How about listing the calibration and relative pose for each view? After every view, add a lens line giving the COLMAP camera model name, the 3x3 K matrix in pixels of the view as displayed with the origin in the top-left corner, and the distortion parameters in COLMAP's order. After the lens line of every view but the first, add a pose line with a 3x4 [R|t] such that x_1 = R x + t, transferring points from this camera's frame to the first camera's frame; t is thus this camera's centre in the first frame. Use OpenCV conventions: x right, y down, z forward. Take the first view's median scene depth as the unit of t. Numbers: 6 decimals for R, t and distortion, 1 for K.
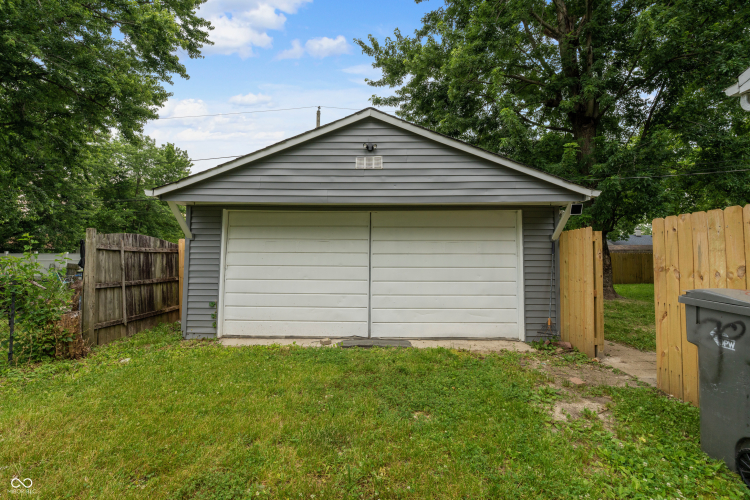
lens RADIAL K [[337.3, 0, 387.3], [0, 337.3, 248.5], [0, 0, 1]] dist [0.000196, 0.000050]
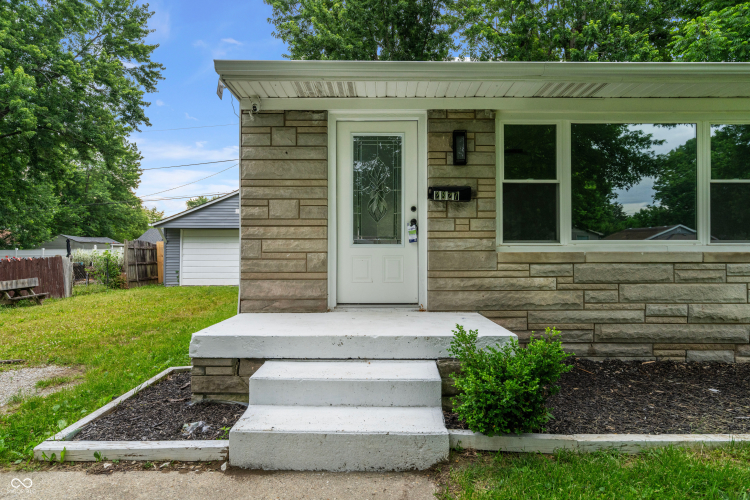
lens RADIAL K [[418.4, 0, 375.0], [0, 418.4, 250.0], [0, 0, 1]] dist [0.000230, 0.000369]
pose [[0.999945, -0.010458, -0.000450, 0.696474], [0.010467, 0.999547, 0.028233, -0.039459], [0.000155, -0.028237, 0.999601, -1.544747]]
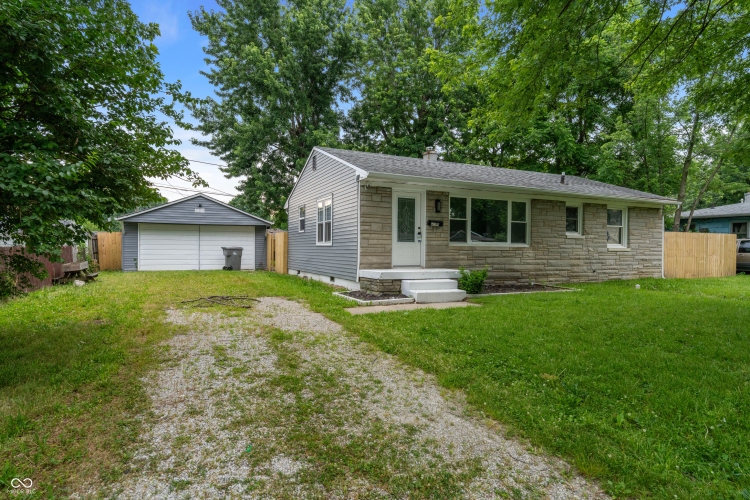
lens RADIAL K [[418.4, 0, 375.0], [0, 418.4, 250.0], [0, 0, 1]] dist [0.000230, 0.000369]
pose [[0.911019, -0.001411, 0.412361, -0.132161], [-0.017274, 0.998986, 0.041582, -0.065773], [-0.412001, -0.045005, 0.910071, -2.370201]]
